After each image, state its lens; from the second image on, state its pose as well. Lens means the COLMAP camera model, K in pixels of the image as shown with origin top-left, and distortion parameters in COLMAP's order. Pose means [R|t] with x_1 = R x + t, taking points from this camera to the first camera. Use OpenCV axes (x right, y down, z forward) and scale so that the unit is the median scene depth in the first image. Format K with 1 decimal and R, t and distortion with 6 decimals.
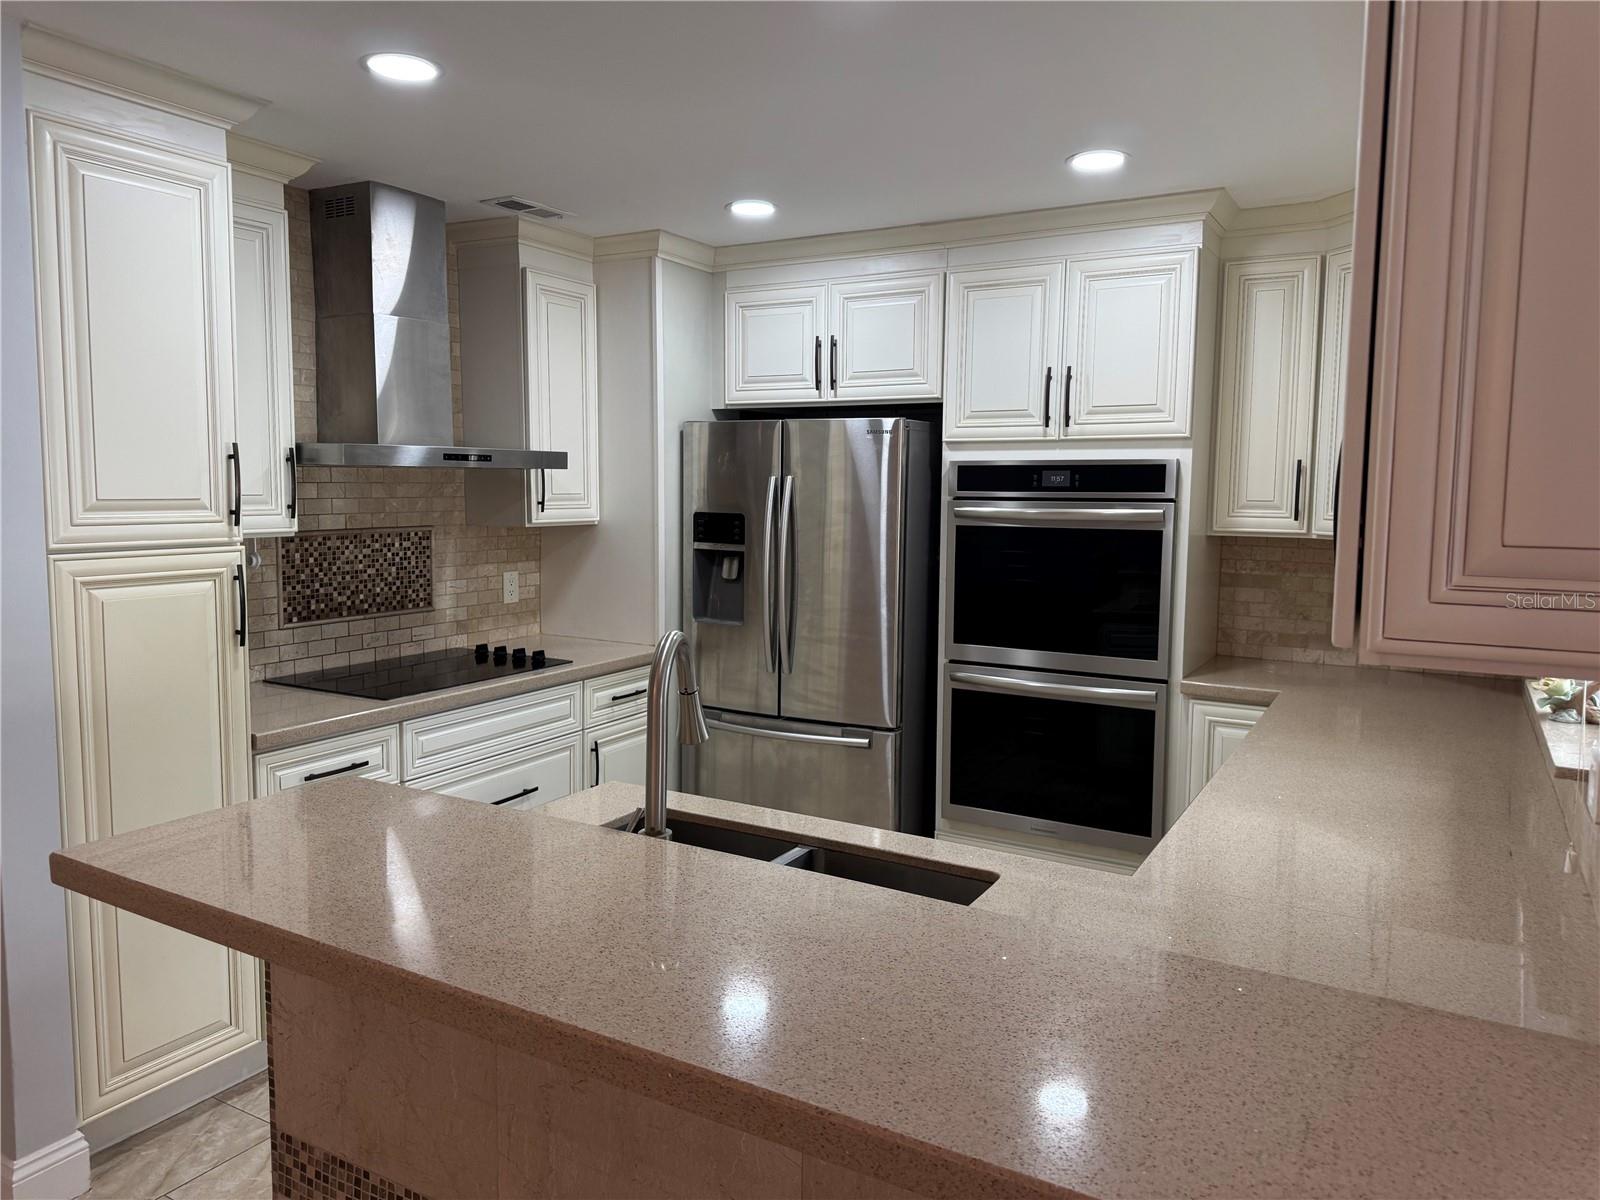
lens RADIAL K [[1134.0, 0, 800.0], [0, 1134.0, 600.0], [0, 0, 1]] dist [0.129974, -0.191293]
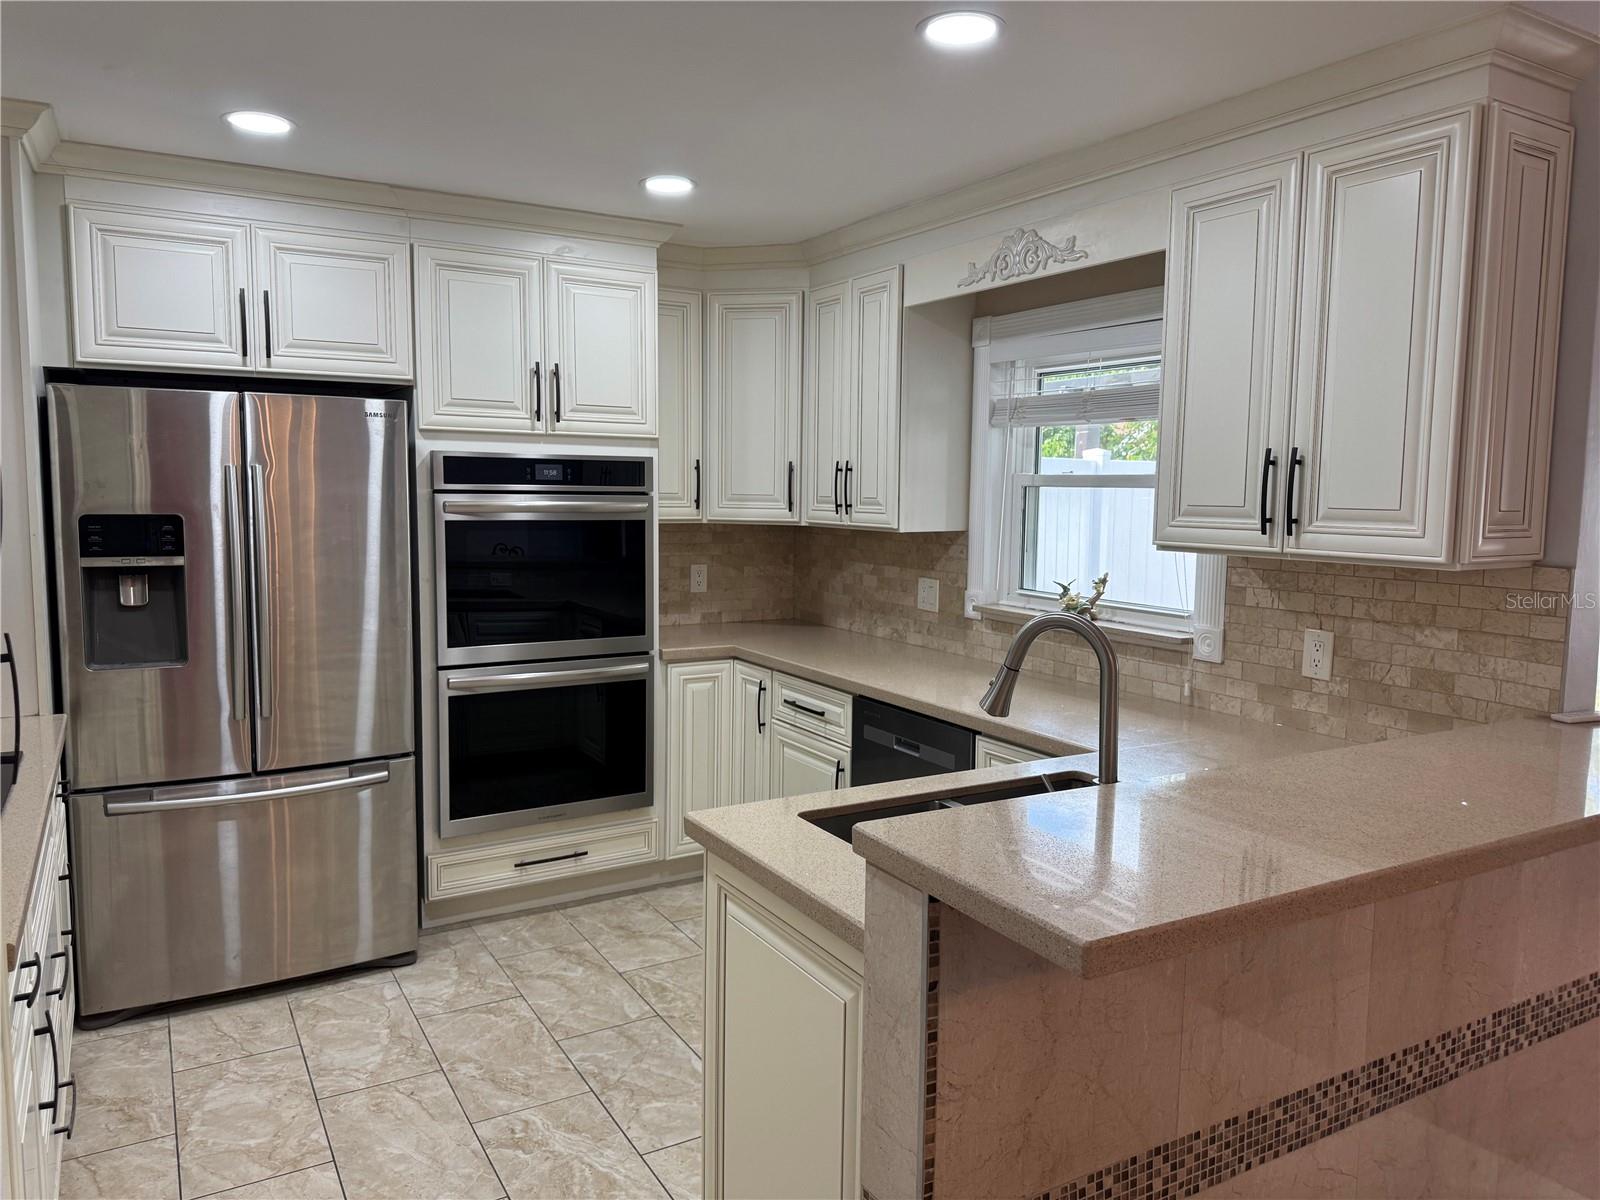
lens RADIAL K [[1134.0, 0, 800.0], [0, 1134.0, 600.0], [0, 0, 1]] dist [0.129974, -0.191293]
pose [[0.481100, -0.093510, 0.871665, -0.546474], [0.085561, 0.994557, 0.059470, -0.032463], [-0.872481, 0.045970, 0.486481, 0.296776]]
